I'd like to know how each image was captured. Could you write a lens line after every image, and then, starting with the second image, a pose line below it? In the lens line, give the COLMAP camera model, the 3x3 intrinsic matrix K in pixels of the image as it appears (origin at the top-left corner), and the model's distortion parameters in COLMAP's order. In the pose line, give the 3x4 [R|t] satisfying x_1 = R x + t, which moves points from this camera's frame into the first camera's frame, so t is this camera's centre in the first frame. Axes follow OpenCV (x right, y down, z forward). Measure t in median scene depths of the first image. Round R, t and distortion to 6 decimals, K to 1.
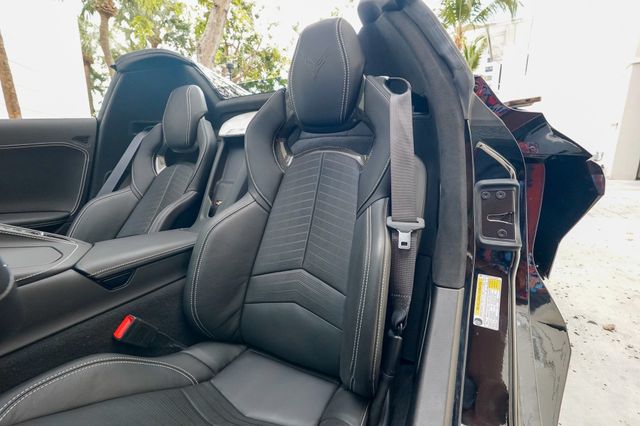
lens RADIAL K [[293.9, 0, 319.3], [0, 293.9, 217.1], [0, 0, 1]] dist [-0.019311, 0.010194]
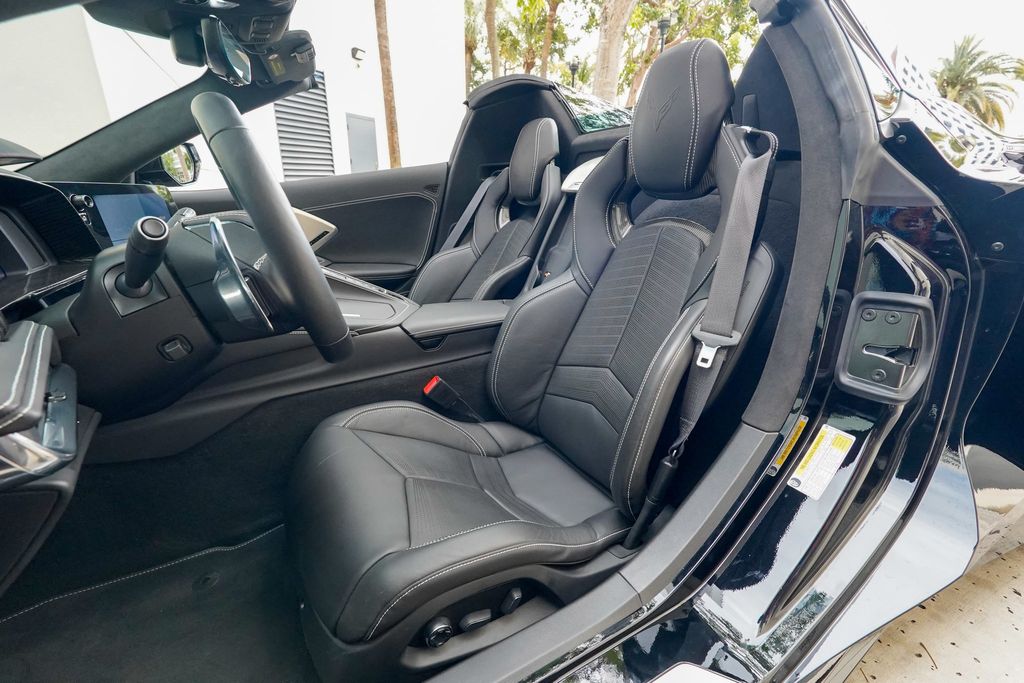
lens RADIAL K [[470.2, 0, 510.9], [0, 470.2, 348.1], [0, 0, 1]] dist [-0.019311, 0.010194]
pose [[0.846093, 0.181117, -0.501321, 0.334728], [-0.107869, 0.979222, 0.171720, -0.074161], [0.522007, -0.091214, 0.848050, -0.254437]]
